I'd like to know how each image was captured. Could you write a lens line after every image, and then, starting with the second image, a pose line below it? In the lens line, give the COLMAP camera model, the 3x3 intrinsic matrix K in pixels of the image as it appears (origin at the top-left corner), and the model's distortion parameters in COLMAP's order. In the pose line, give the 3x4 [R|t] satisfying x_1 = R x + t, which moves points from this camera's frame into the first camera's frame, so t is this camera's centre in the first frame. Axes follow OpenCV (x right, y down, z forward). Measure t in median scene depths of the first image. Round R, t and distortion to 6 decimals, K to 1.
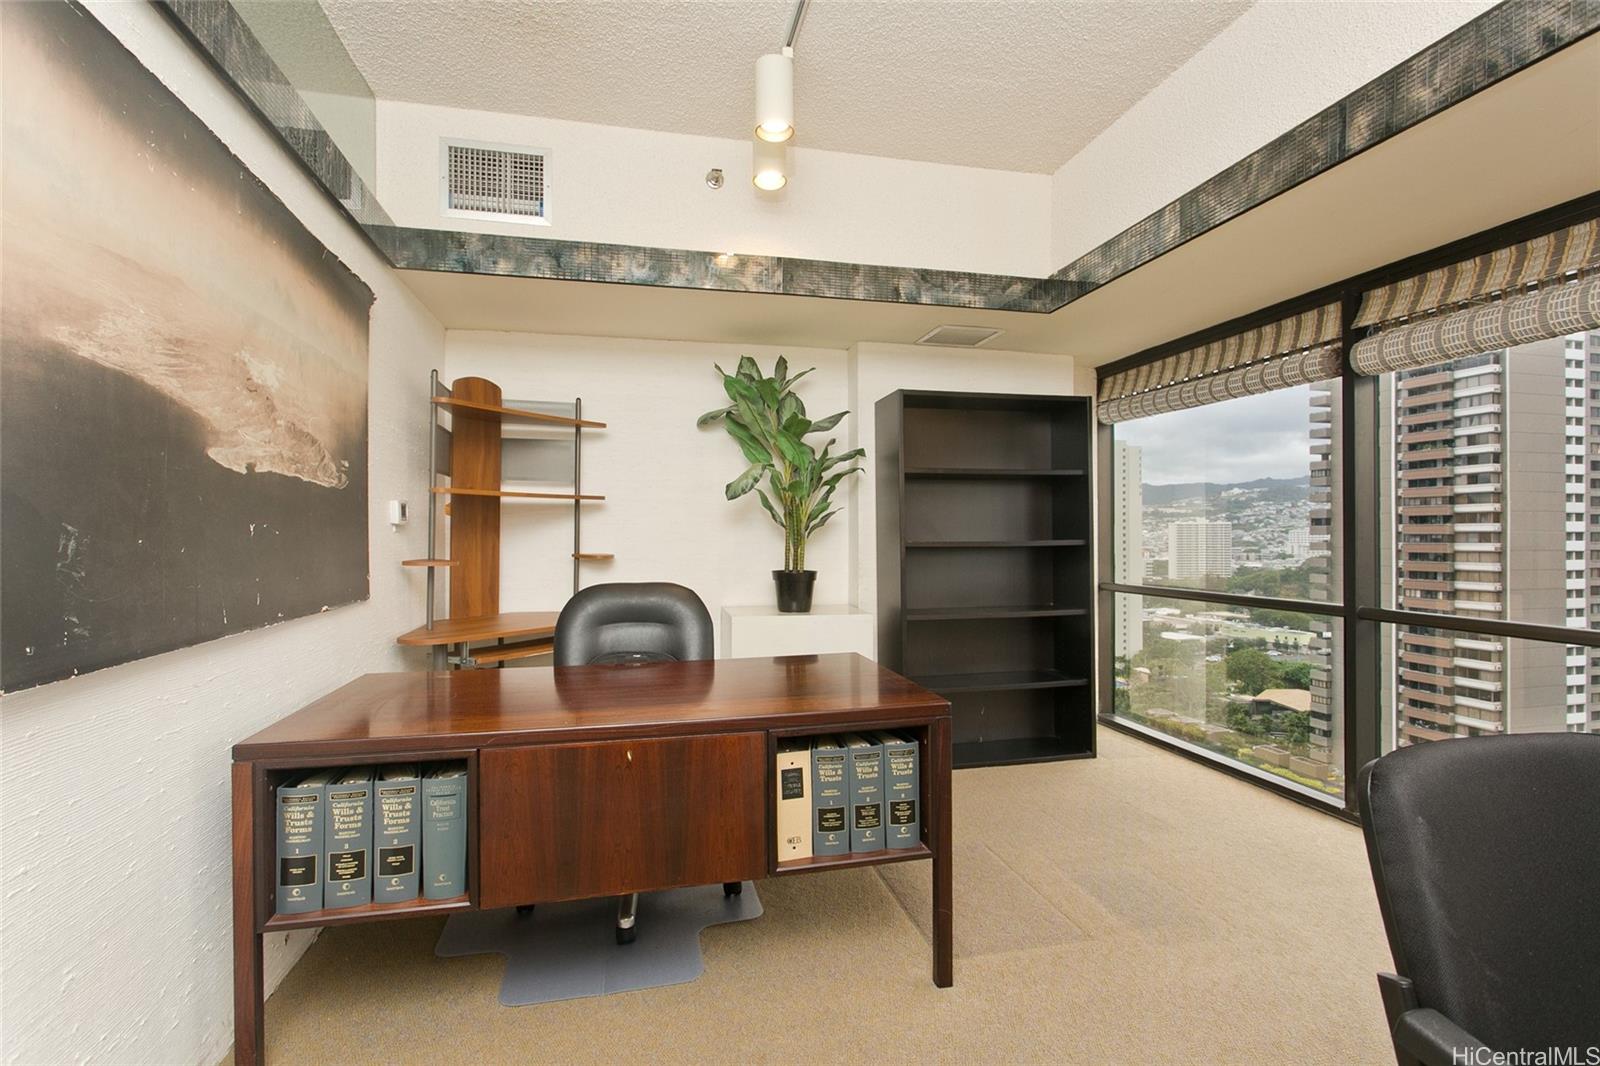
lens RADIAL K [[751.1, 0, 800.8], [0, 751.1, 535.9], [0, 0, 1]] dist [-0.000225, 0.000725]
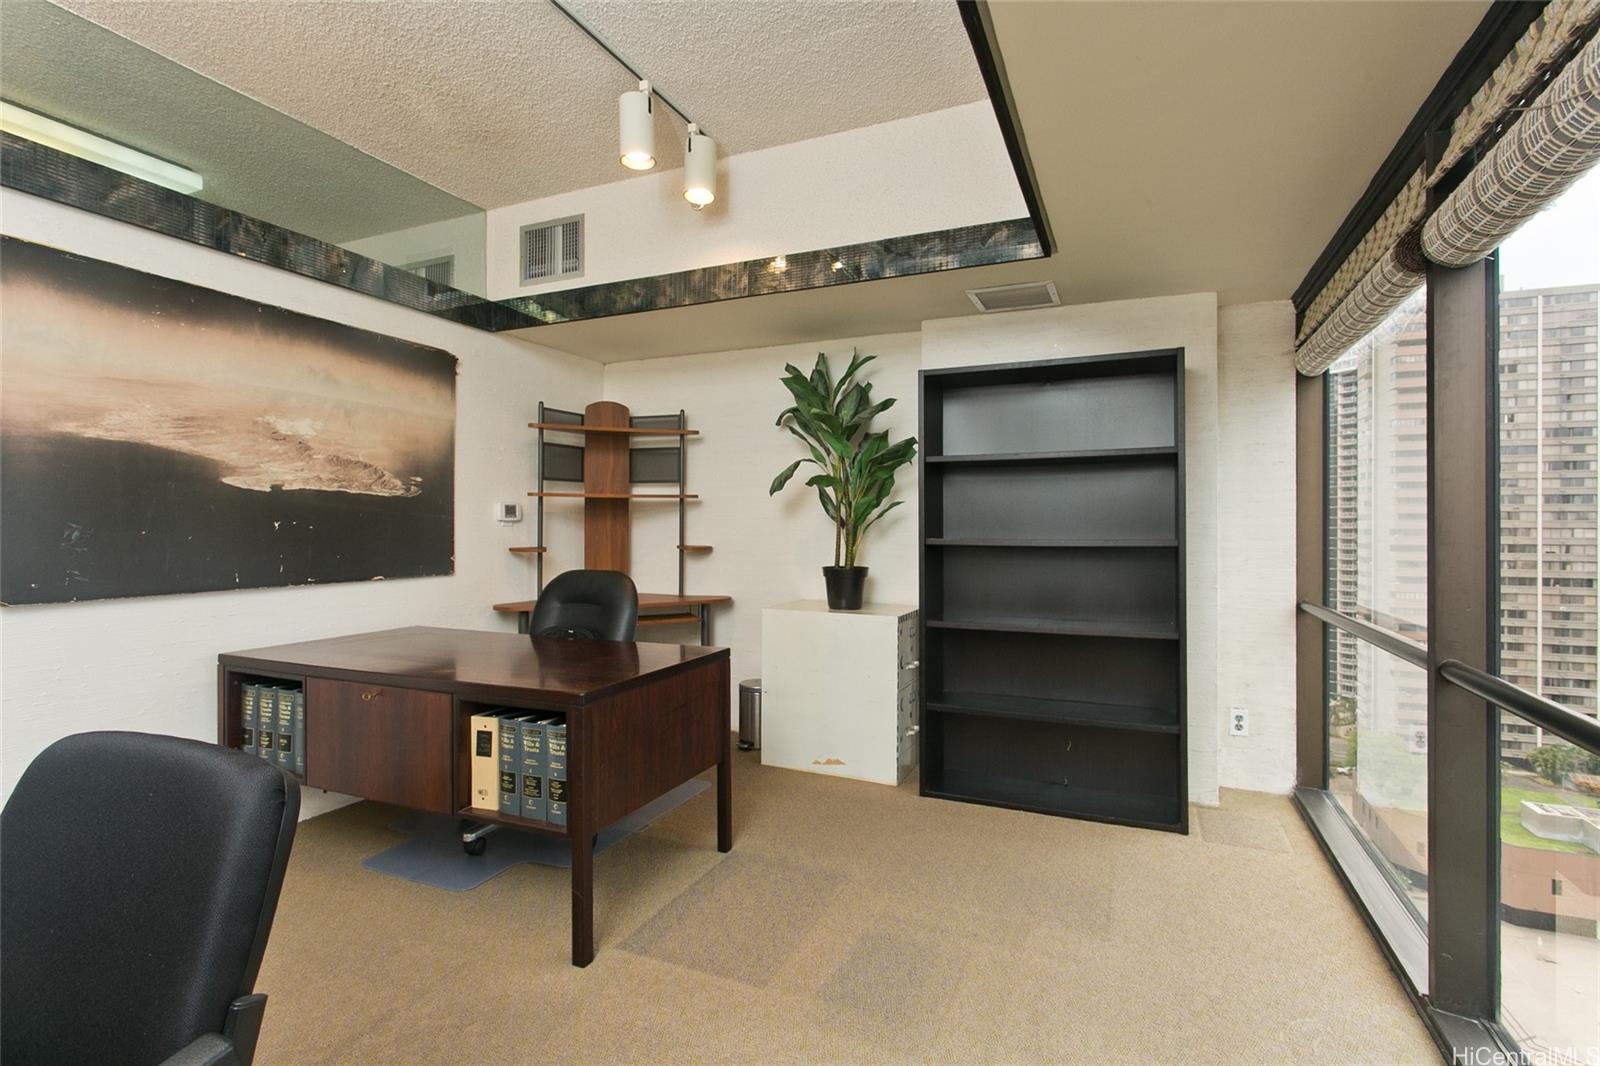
lens RADIAL K [[764.7, 0, 793.5], [0, 764.7, 526.6], [0, 0, 1]] dist [-0.003780, -0.000254]
pose [[0.801096, 0.003751, -0.598524, 0.724296], [-0.005646, 0.999983, -0.001290, -0.006408], [0.598509, 0.004413, 0.801104, 0.222282]]
